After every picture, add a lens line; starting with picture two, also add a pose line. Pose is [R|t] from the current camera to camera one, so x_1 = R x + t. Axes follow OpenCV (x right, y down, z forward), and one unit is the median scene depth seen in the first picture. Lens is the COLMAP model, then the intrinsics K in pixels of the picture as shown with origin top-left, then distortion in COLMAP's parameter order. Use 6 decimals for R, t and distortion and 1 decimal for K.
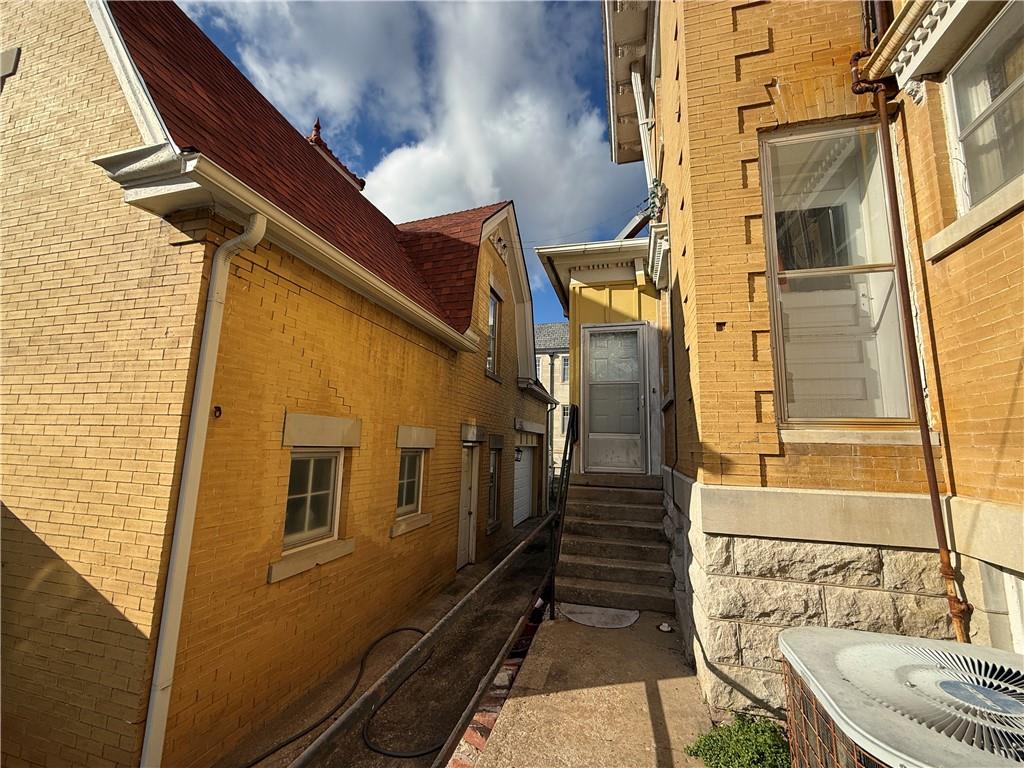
lens RADIAL K [[408.4, 0, 511.7], [0, 408.4, 385.2], [0, 0, 1]] dist [0.001859, 0.000150]
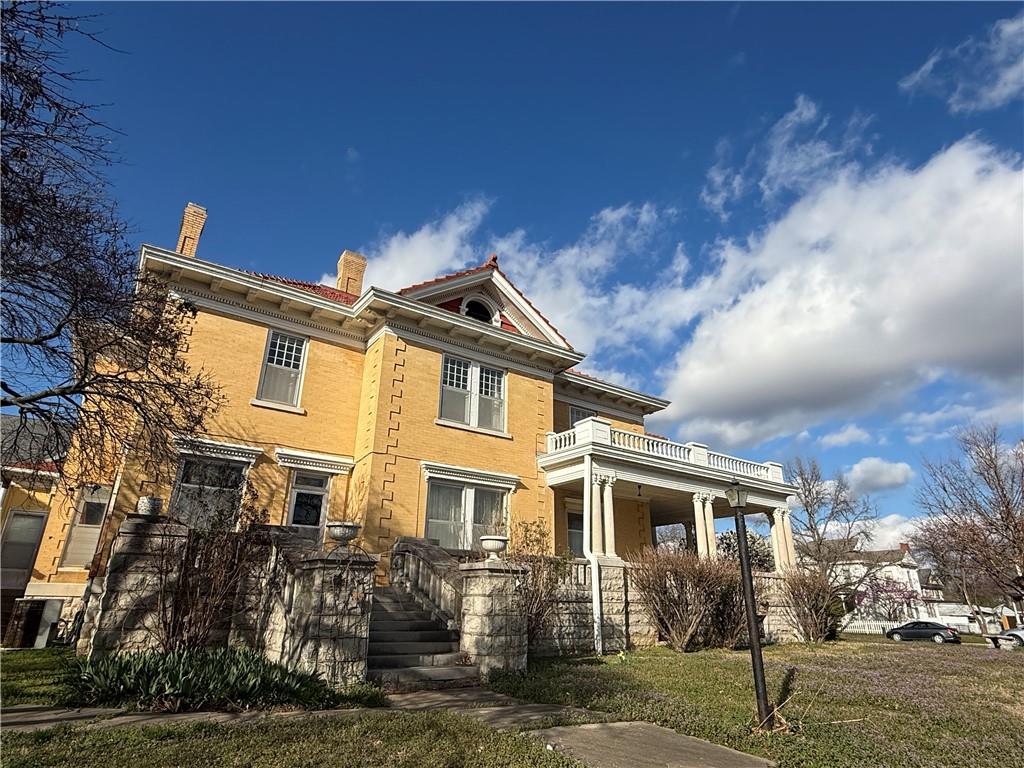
lens RADIAL K [[572.1, 0, 512.4], [0, 572.1, 384.4], [0, 0, 1]] dist [0.000260, 0.000520]
pose [[0.635395, 0.261522, 0.726553, -0.998979], [-0.111943, 0.962159, -0.248431, -0.690665], [-0.764030, 0.076520, 0.640627, -5.856384]]
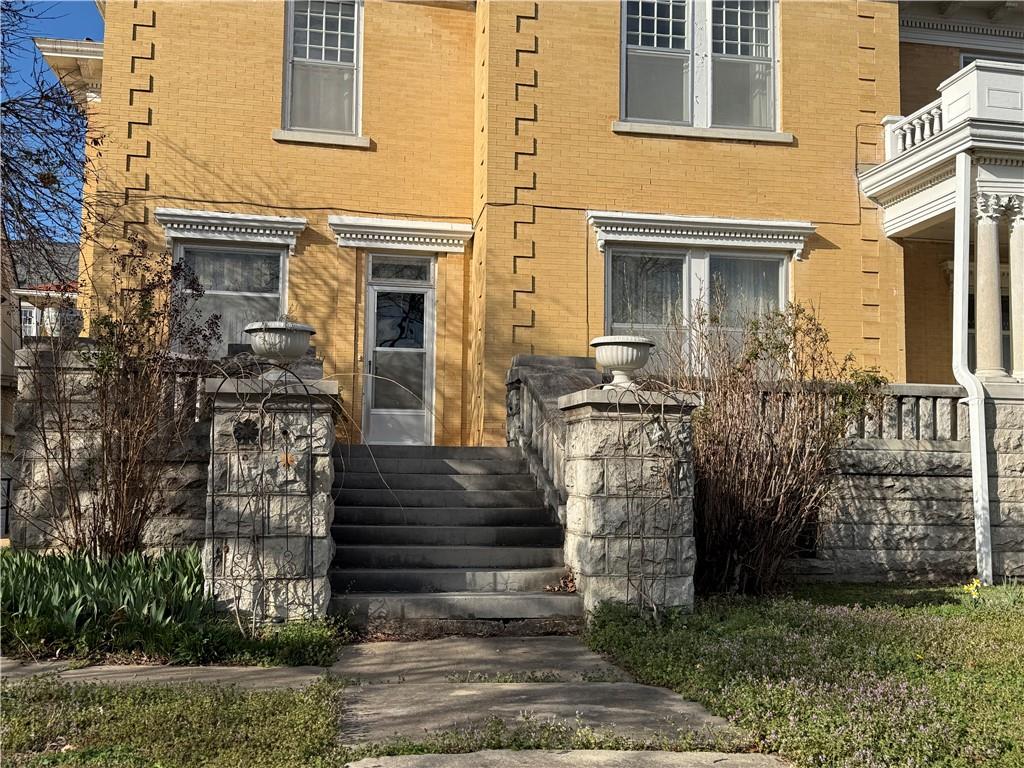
lens RADIAL K [[1019.4, 0, 510.5], [0, 1019.4, 382.4], [0, 0, 1]] dist [0.078464, 0.000000]
pose [[0.897829, 0.026951, 0.439519, 0.103289], [-0.054089, 0.997317, 0.049336, -0.653324], [-0.437010, -0.068068, 0.896877, -5.896619]]
